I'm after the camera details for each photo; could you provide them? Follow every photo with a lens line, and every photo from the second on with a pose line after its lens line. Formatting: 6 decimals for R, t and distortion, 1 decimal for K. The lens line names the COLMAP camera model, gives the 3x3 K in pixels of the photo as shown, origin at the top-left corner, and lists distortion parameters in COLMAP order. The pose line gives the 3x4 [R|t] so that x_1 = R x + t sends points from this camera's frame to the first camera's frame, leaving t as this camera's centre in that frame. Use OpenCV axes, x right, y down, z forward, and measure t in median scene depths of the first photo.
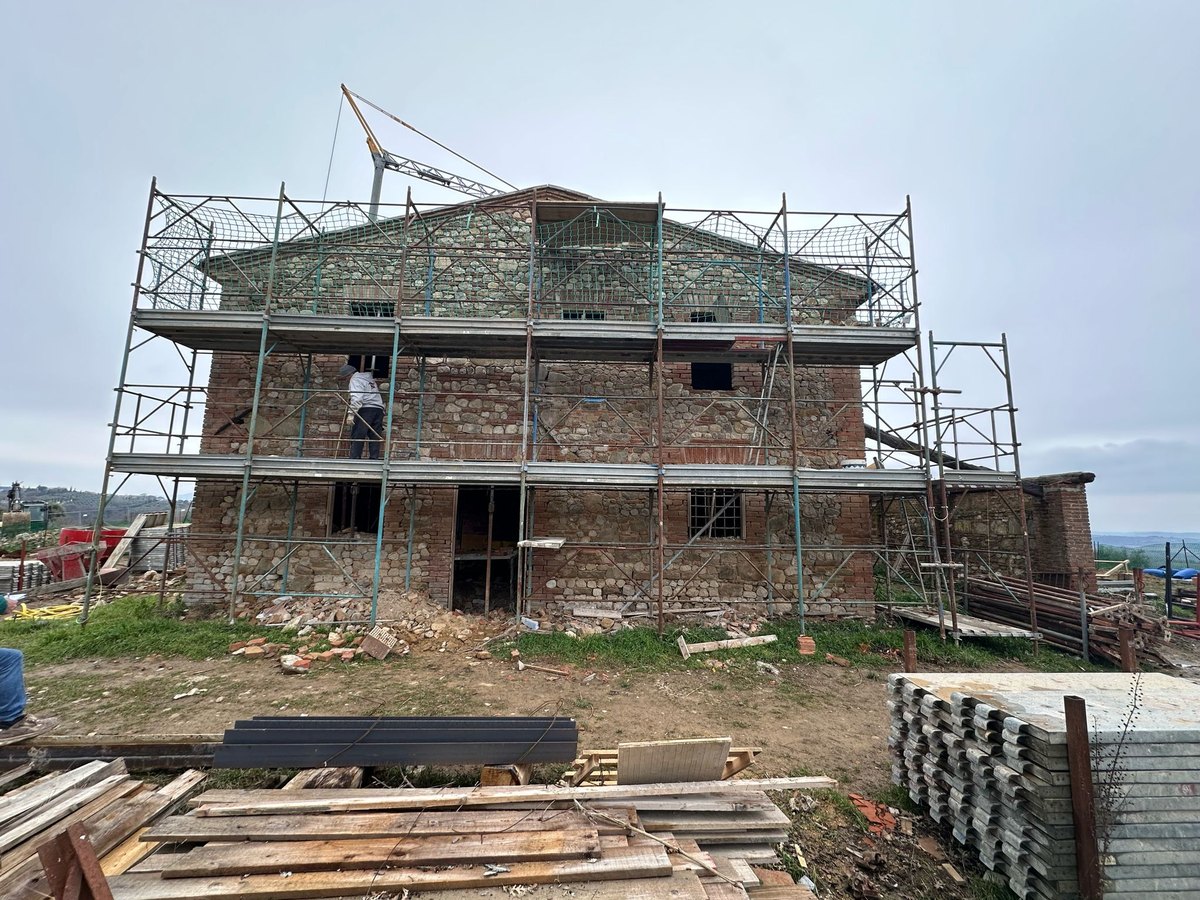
lens RADIAL K [[485.0, 0, 603.2], [0, 485.0, 451.9], [0, 0, 1]] dist [-0.003712, -0.000669]
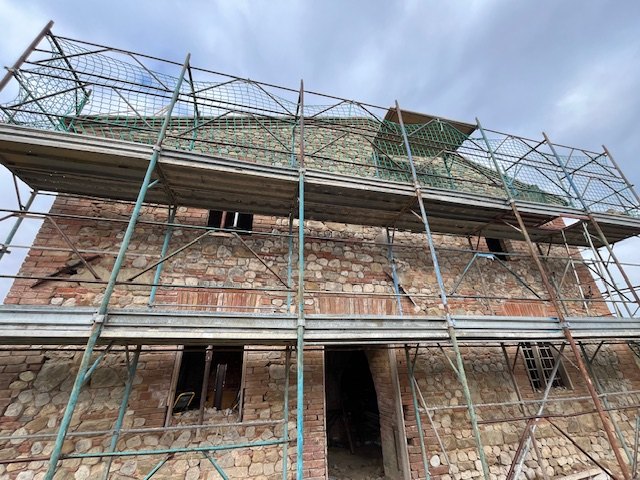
lens RADIAL K [[258.7, 0, 318.9], [0, 258.7, 238.4], [0, 0, 1]] dist [-0.003712, -0.000669]
pose [[0.973960, 0.059893, 0.218664, -0.438300], [0.011850, 0.949709, -0.312909, 0.027632], [-0.226408, 0.307352, 0.924269, 0.475610]]
